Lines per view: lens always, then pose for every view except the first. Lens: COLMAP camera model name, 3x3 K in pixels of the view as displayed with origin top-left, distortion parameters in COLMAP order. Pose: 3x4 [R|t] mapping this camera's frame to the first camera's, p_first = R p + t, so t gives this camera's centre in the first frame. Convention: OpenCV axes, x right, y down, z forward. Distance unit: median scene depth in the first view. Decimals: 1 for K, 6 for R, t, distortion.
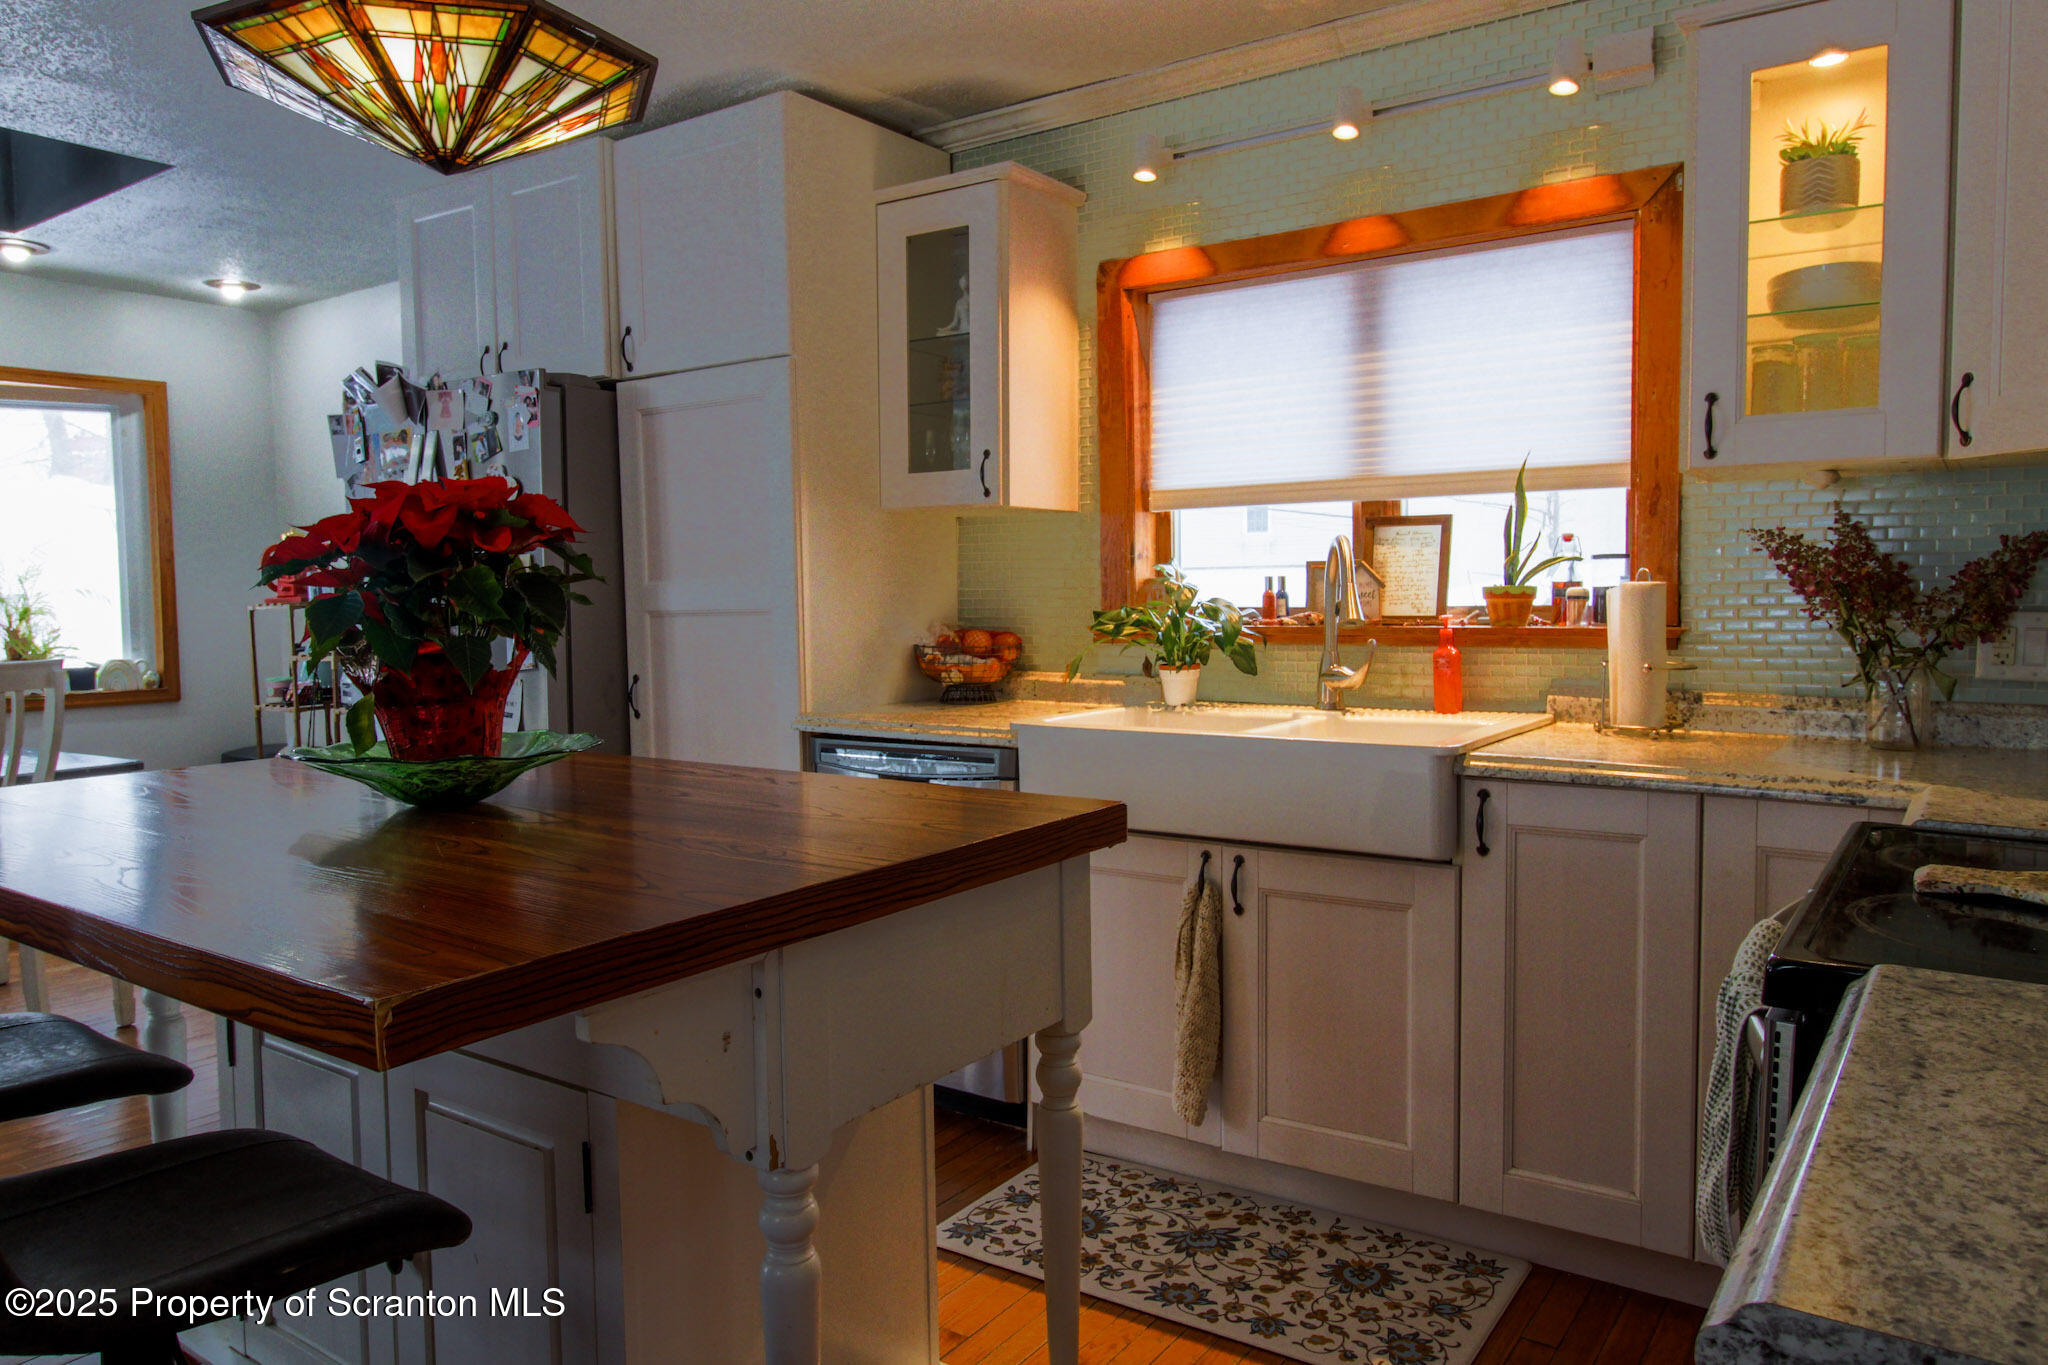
lens RADIAL K [[1409.4, 0, 1015.1], [0, 1409.4, 672.2], [0, 0, 1]] dist [-0.003434, -0.002776]
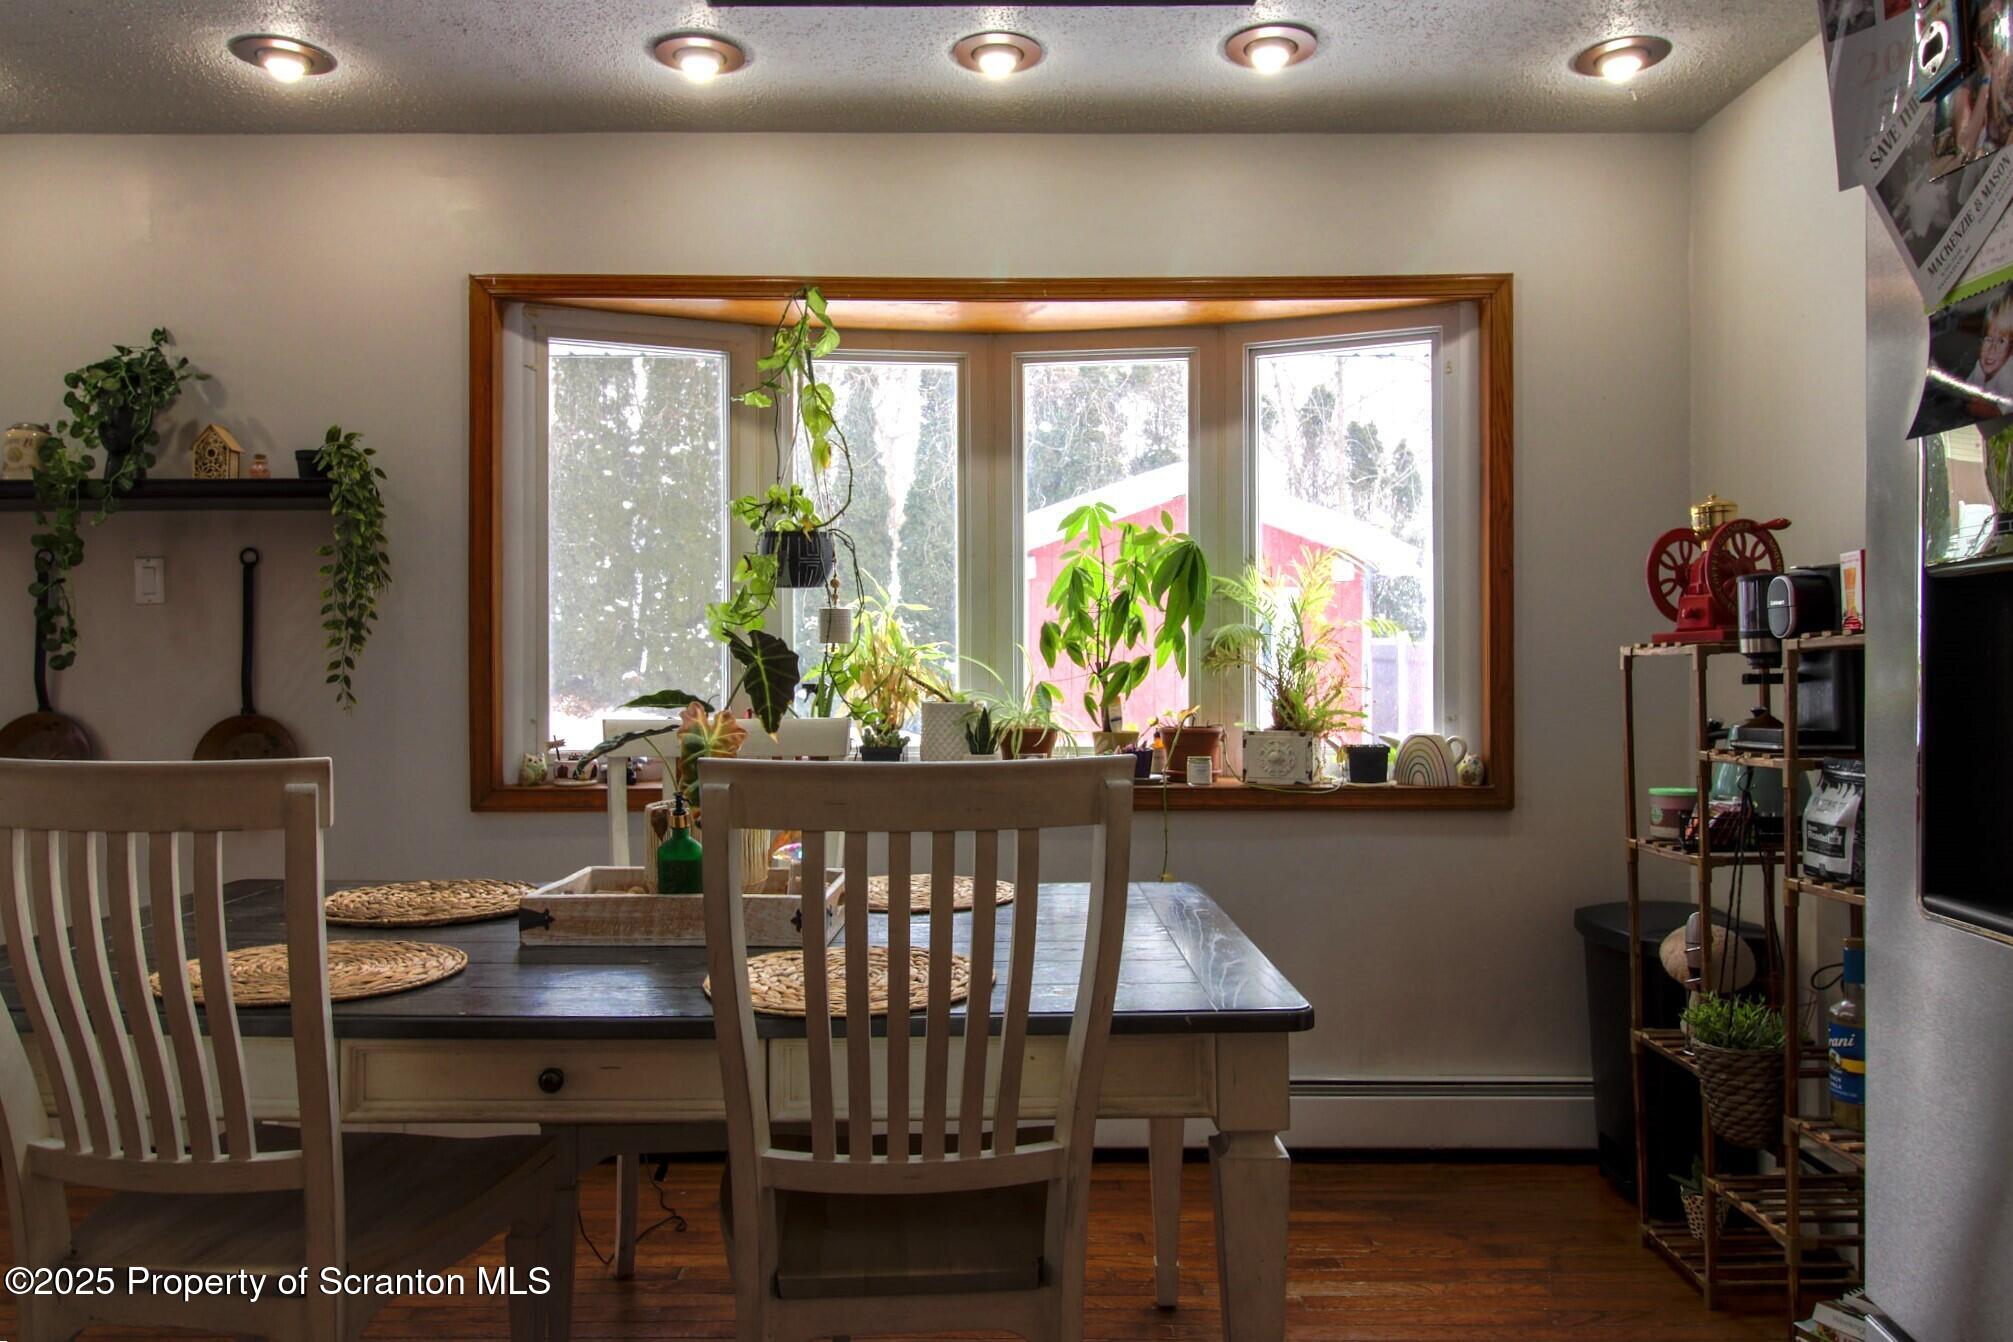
lens RADIAL K [[1385.3, 0, 992.9], [0, 1385.3, 660.3], [0, 0, 1]] dist [-0.003434, -0.002776]
pose [[0.569381, 0.011449, -0.821994, -0.432194], [-0.055883, 0.998129, -0.024806, -0.028032], [0.820172, 0.060060, 0.568955, 0.874042]]
